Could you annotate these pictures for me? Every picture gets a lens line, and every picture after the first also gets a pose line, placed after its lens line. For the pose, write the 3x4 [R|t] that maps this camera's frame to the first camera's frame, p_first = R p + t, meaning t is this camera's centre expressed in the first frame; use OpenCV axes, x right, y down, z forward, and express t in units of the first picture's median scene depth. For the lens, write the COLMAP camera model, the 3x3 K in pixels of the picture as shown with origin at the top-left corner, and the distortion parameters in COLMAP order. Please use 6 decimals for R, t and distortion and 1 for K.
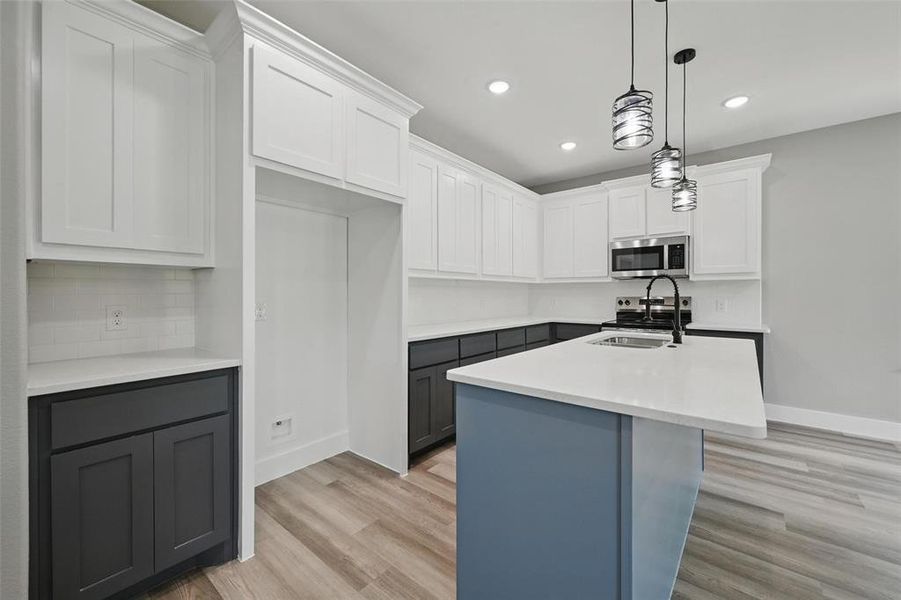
lens RADIAL K [[360.6, 0, 451.6], [0, 360.6, 297.0], [0, 0, 1]] dist [0.000486, 0.000551]
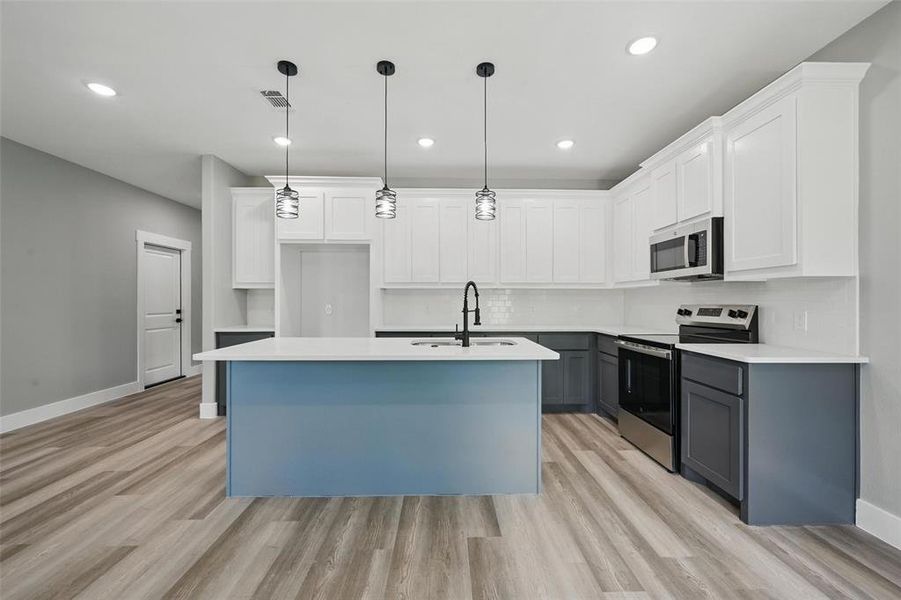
lens RADIAL K [[360.6, 0, 449.9], [0, 360.6, 300.8], [0, 0, 1]] dist [0.000486, 0.000551]
pose [[0.649597, 0.000633, -0.760278, 1.218730], [-0.007242, 0.999959, -0.005355, -0.002058], [0.760244, 0.008985, 0.649575, 0.228092]]
